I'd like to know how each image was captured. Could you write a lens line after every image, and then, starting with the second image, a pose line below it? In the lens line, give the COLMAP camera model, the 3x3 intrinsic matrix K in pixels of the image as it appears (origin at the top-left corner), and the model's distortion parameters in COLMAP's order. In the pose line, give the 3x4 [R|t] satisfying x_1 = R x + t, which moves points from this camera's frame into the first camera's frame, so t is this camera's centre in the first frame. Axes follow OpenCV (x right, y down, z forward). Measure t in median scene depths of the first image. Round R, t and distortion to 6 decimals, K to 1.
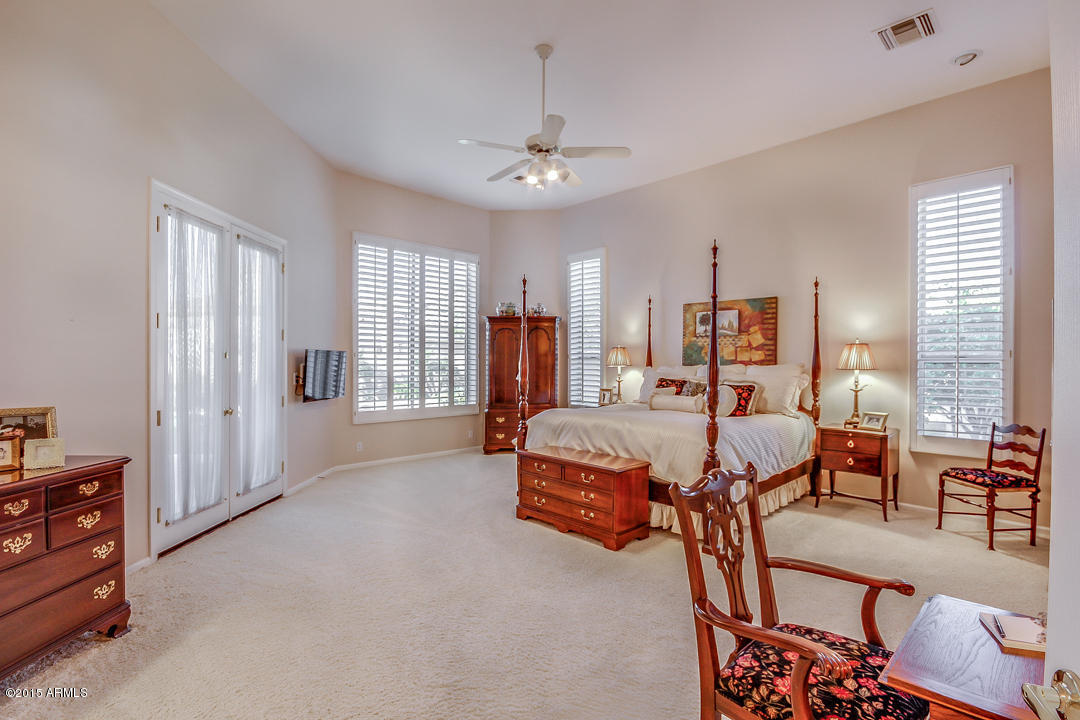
lens RADIAL K [[515.3, 0, 538.7], [0, 515.3, 361.3], [0, 0, 1]] dist [-0.012693, -0.000104]
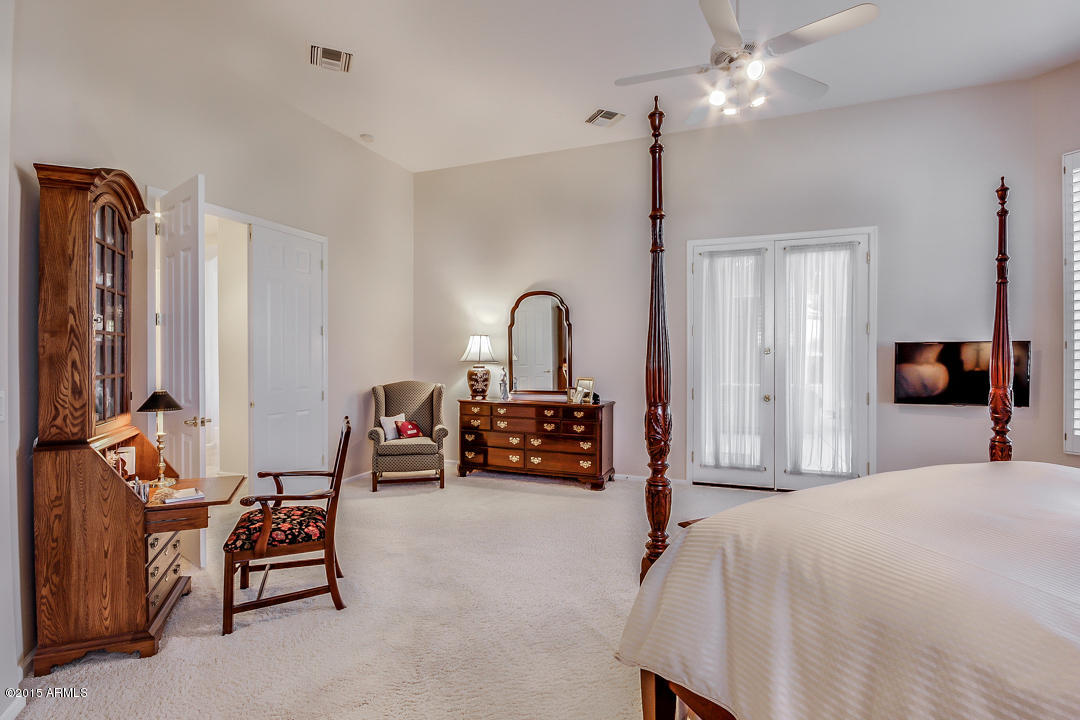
lens RADIAL K [[515.3, 0, 538.8], [0, 515.3, 362.9], [0, 0, 1]] dist [-0.012693, -0.000104]
pose [[-0.352698, 0.003222, -0.935732, 0.790980], [-0.000772, 0.999993, 0.003734, 0.011510], [0.935737, 0.002039, -0.352693, 1.009870]]
